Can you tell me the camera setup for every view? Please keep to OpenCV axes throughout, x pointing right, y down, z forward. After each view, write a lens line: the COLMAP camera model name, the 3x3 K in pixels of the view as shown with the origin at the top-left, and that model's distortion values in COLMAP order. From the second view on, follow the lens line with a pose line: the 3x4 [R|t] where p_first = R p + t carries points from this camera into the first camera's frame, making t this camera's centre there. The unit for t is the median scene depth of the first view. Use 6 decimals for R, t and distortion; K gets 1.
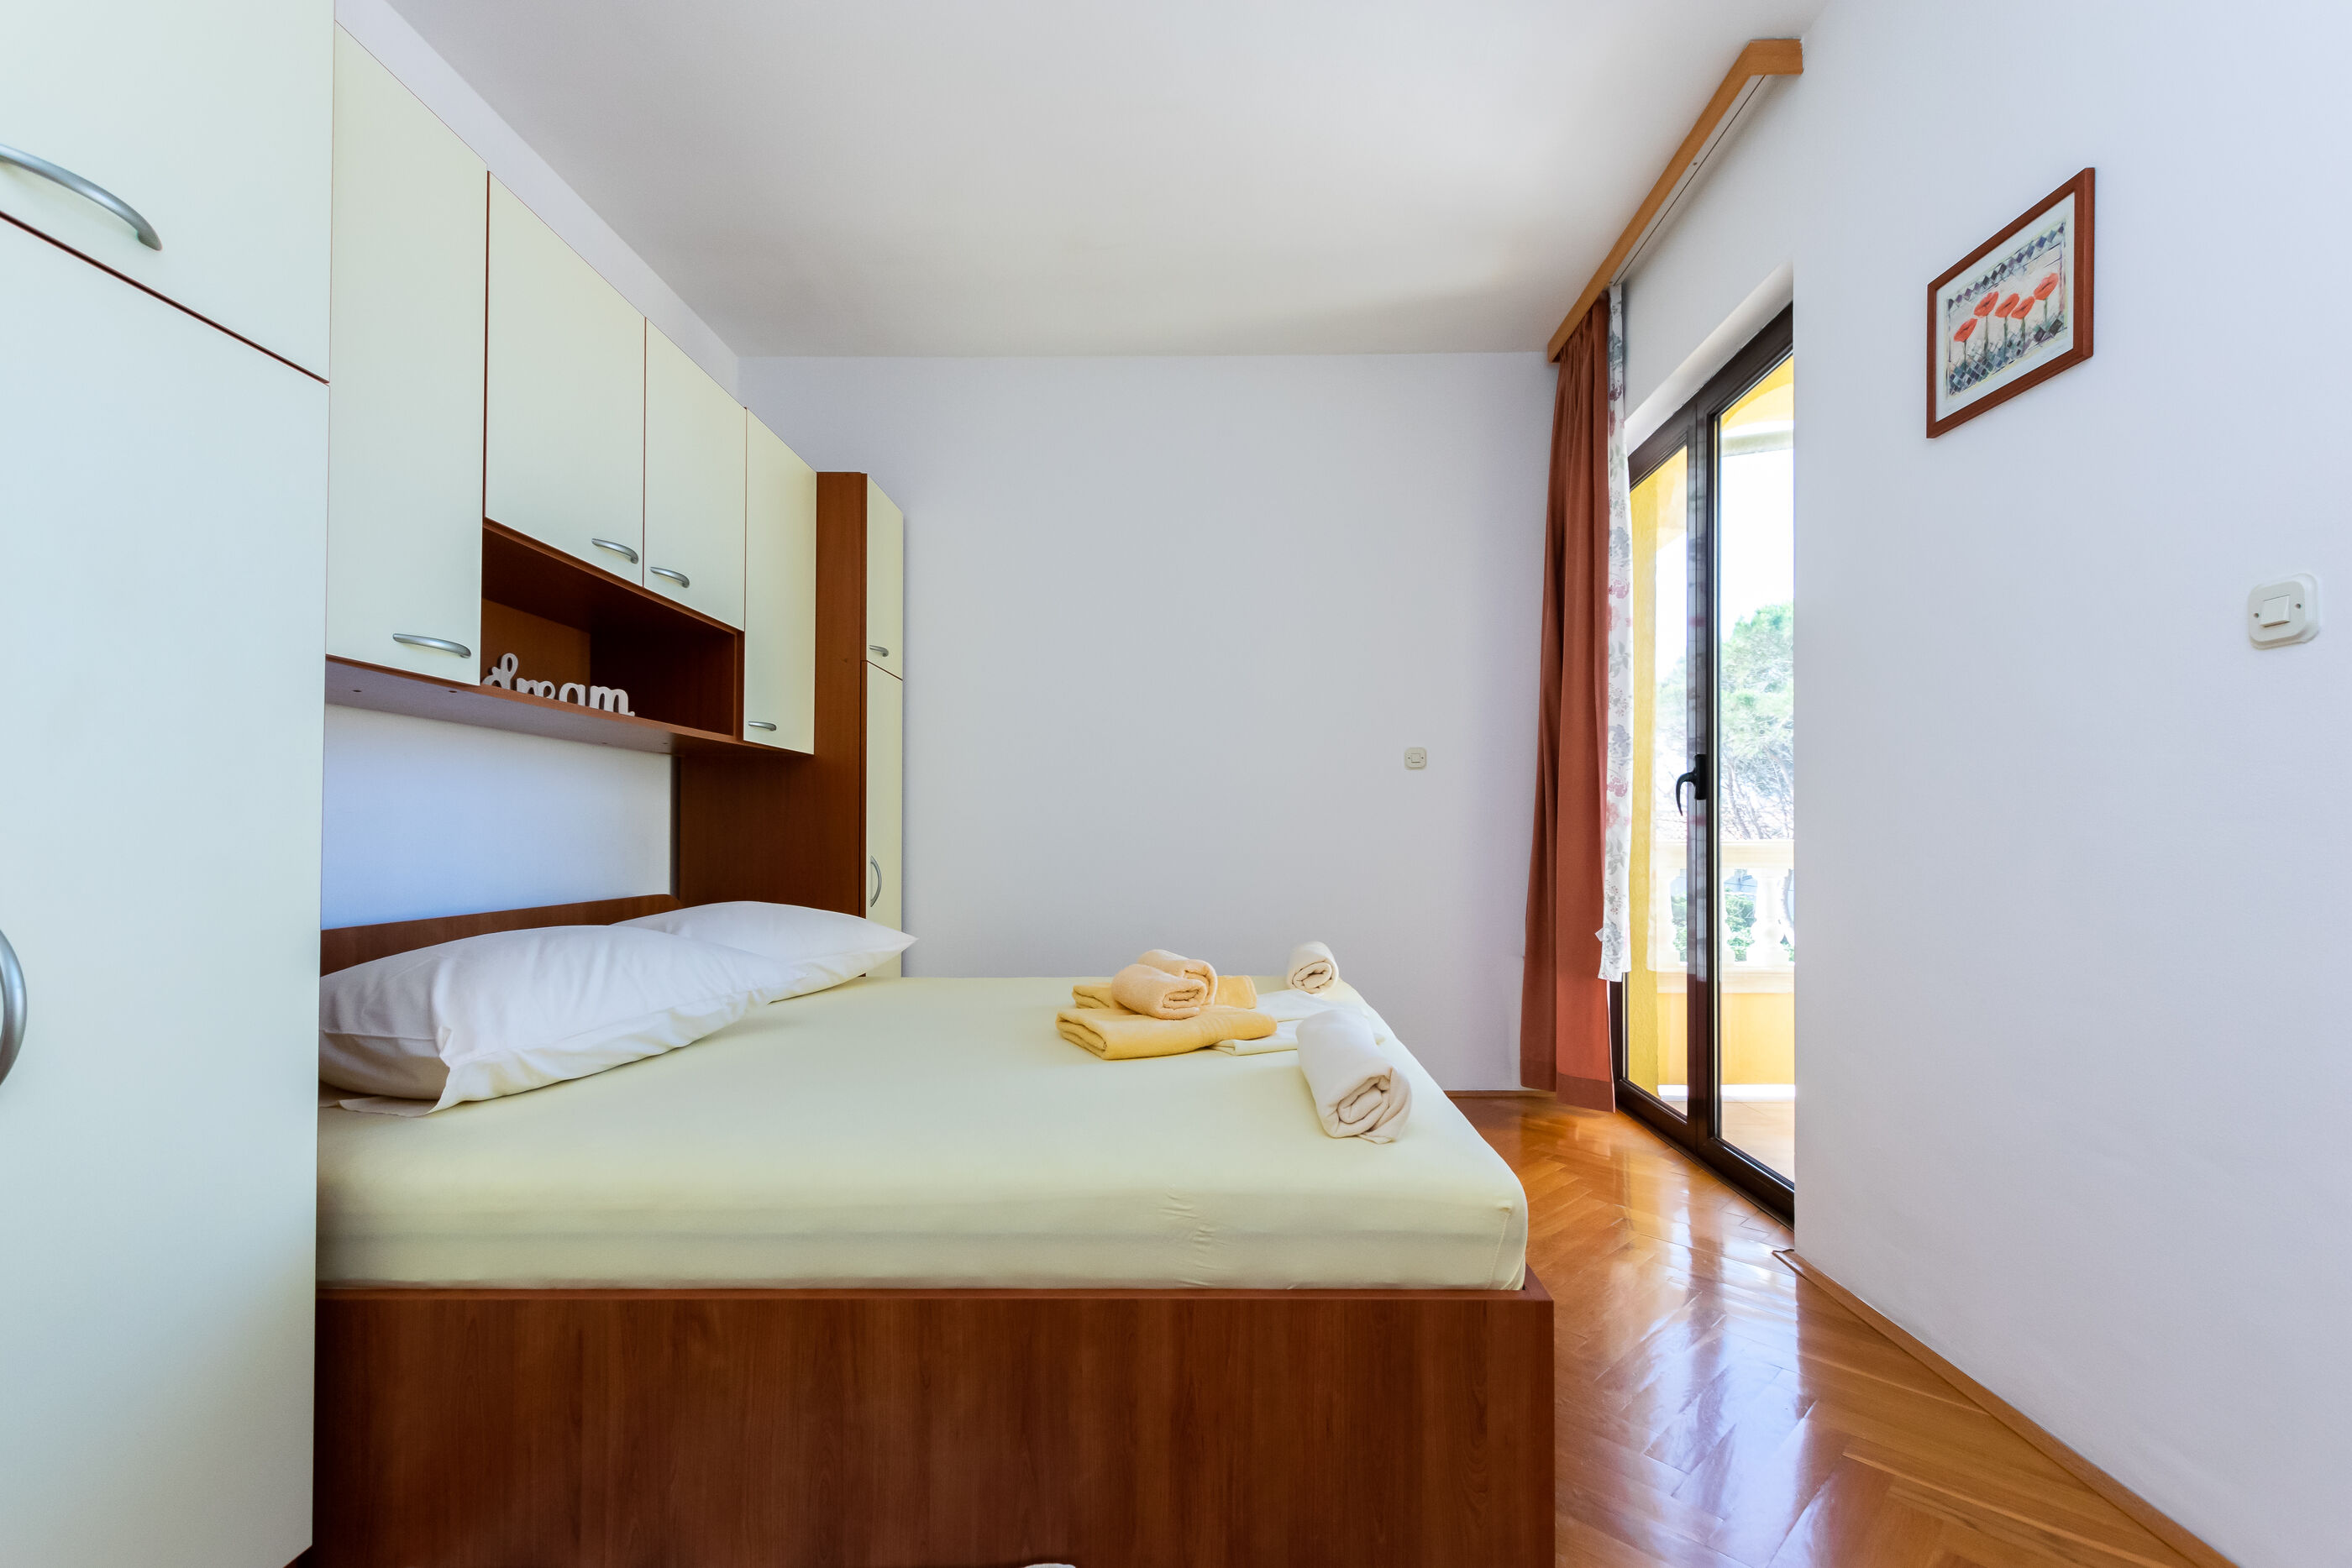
lens RADIAL K [[1024.6, 0, 1202.1], [0, 1024.6, 831.2], [0, 0, 1]] dist [0.009716, -0.005073]
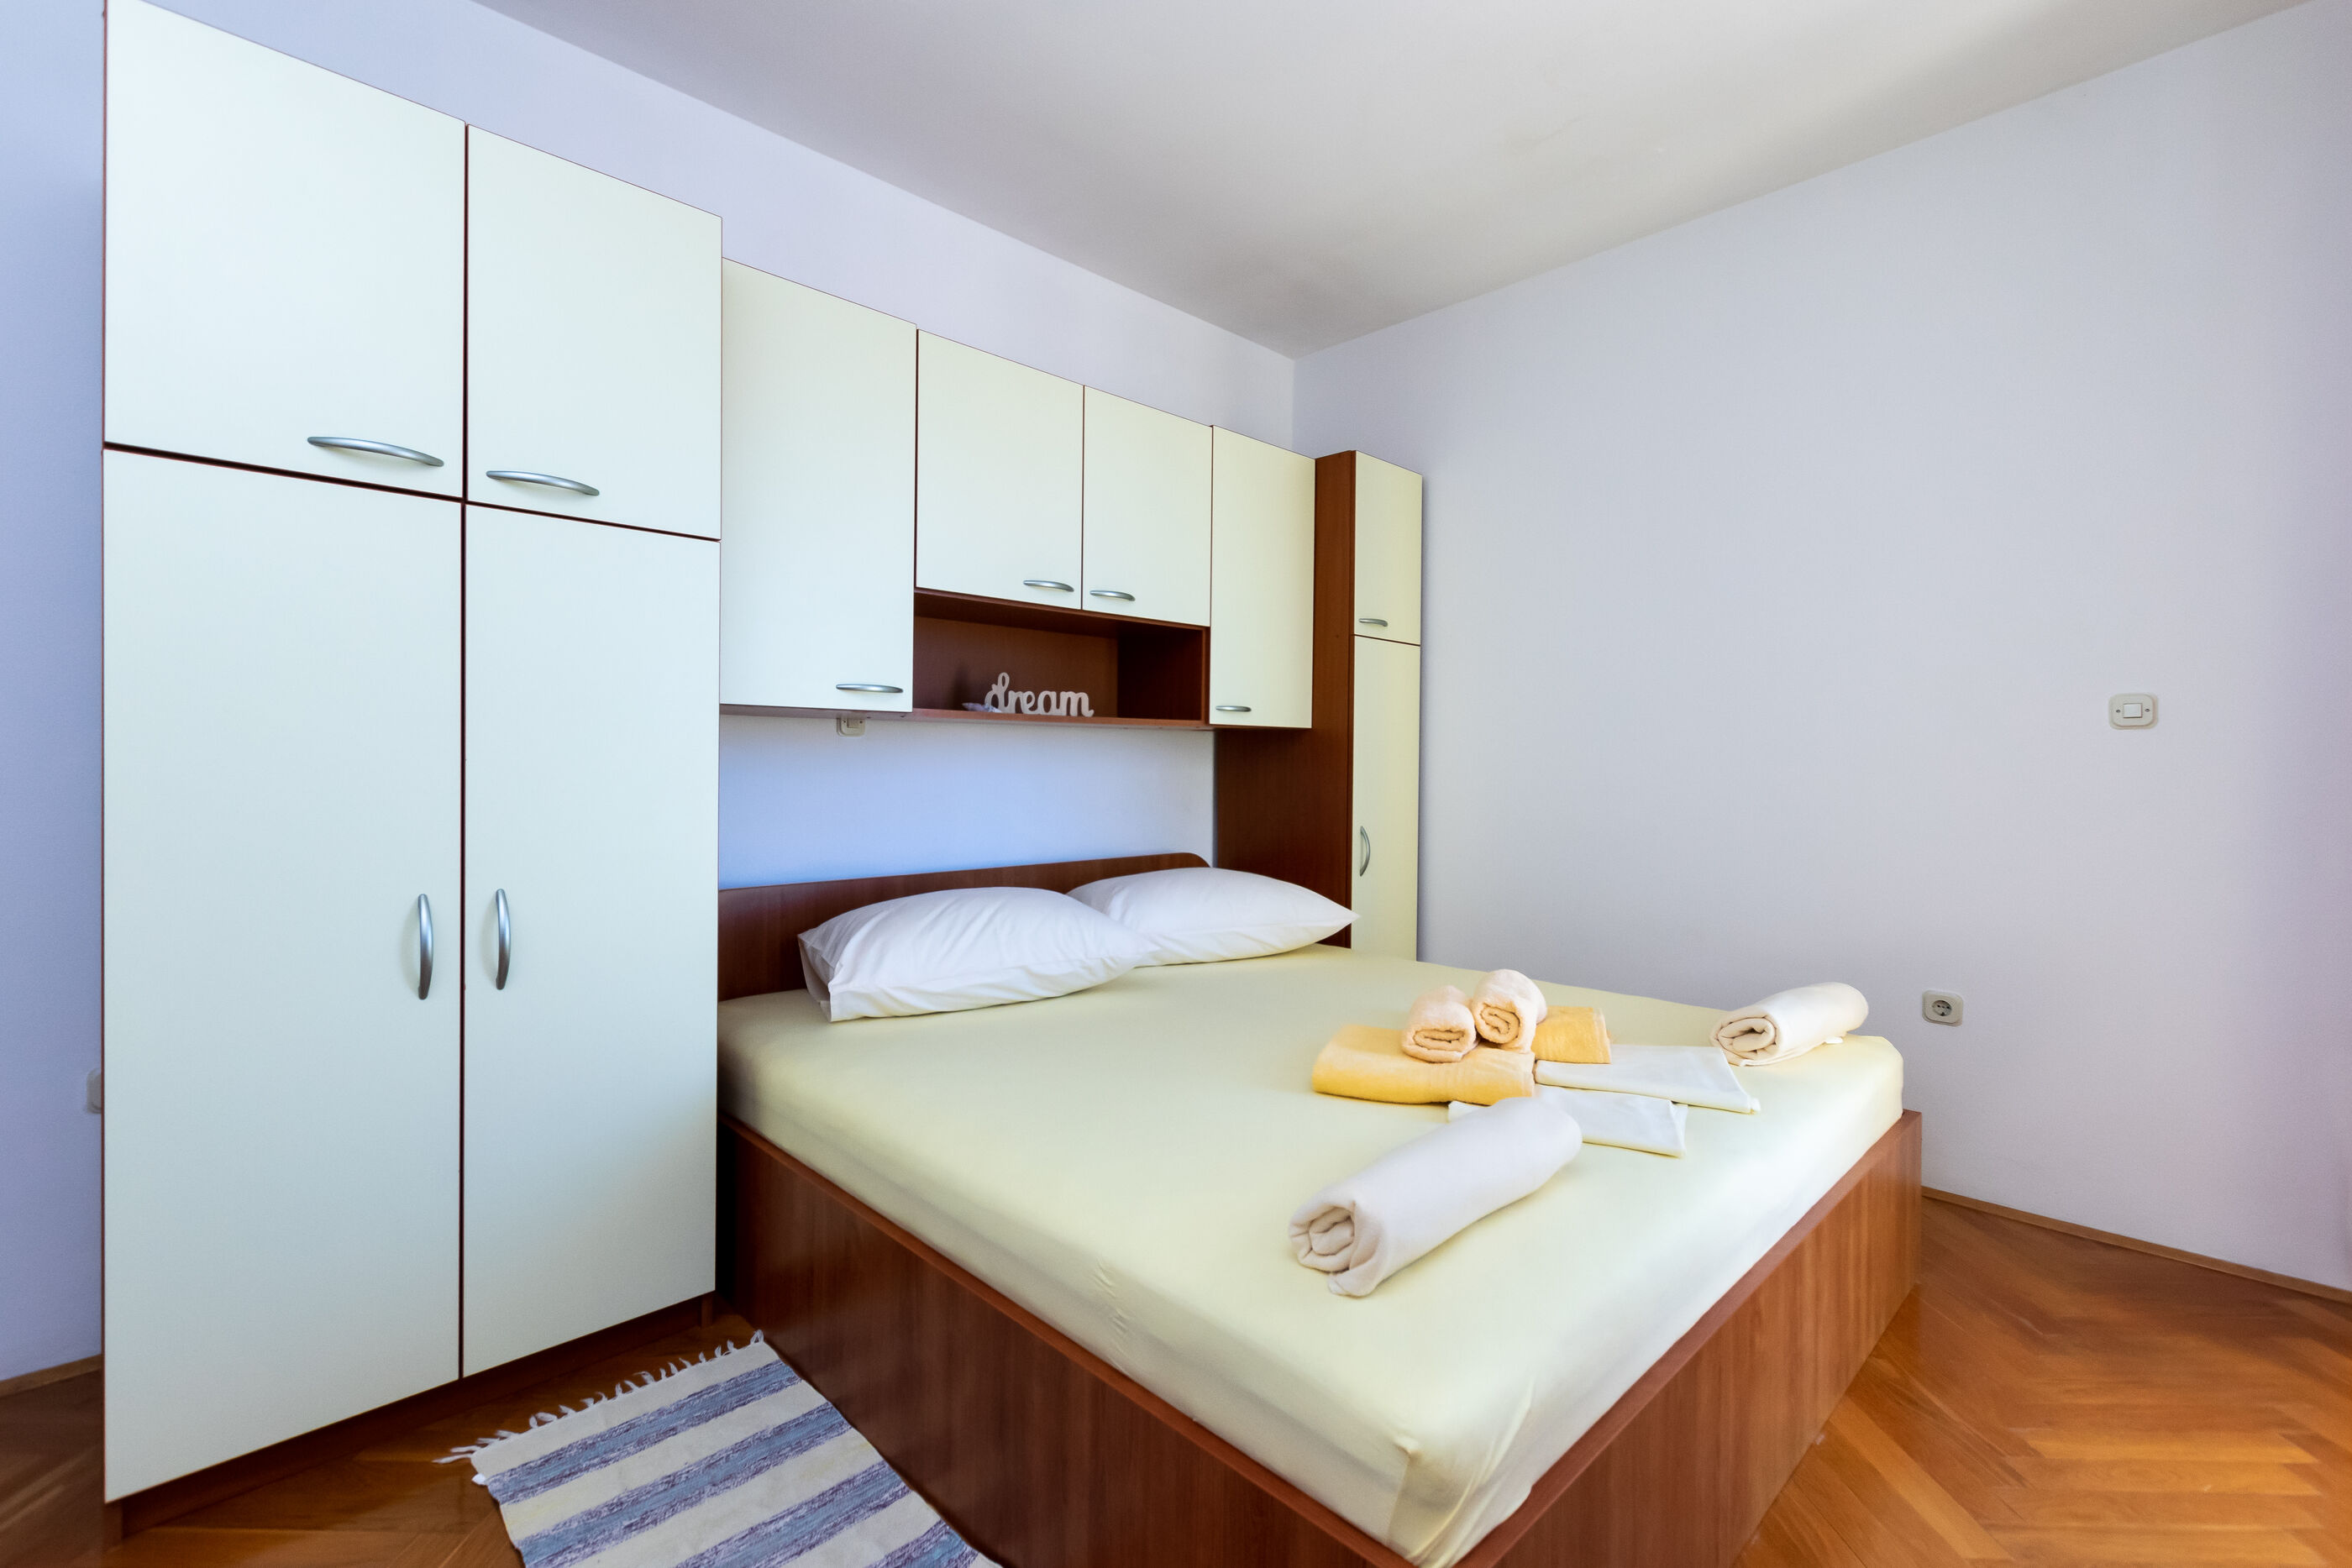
lens RADIAL K [[1024.6, 0, 1164.9], [0, 1024.6, 768.3], [0, 0, 1]] dist [0.009716, -0.005073]
pose [[0.703122, 0.011581, -0.710975, 0.384817], [-0.004637, 0.999921, 0.011703, -0.064287], [0.711054, -0.004932, 0.703120, 0.215928]]
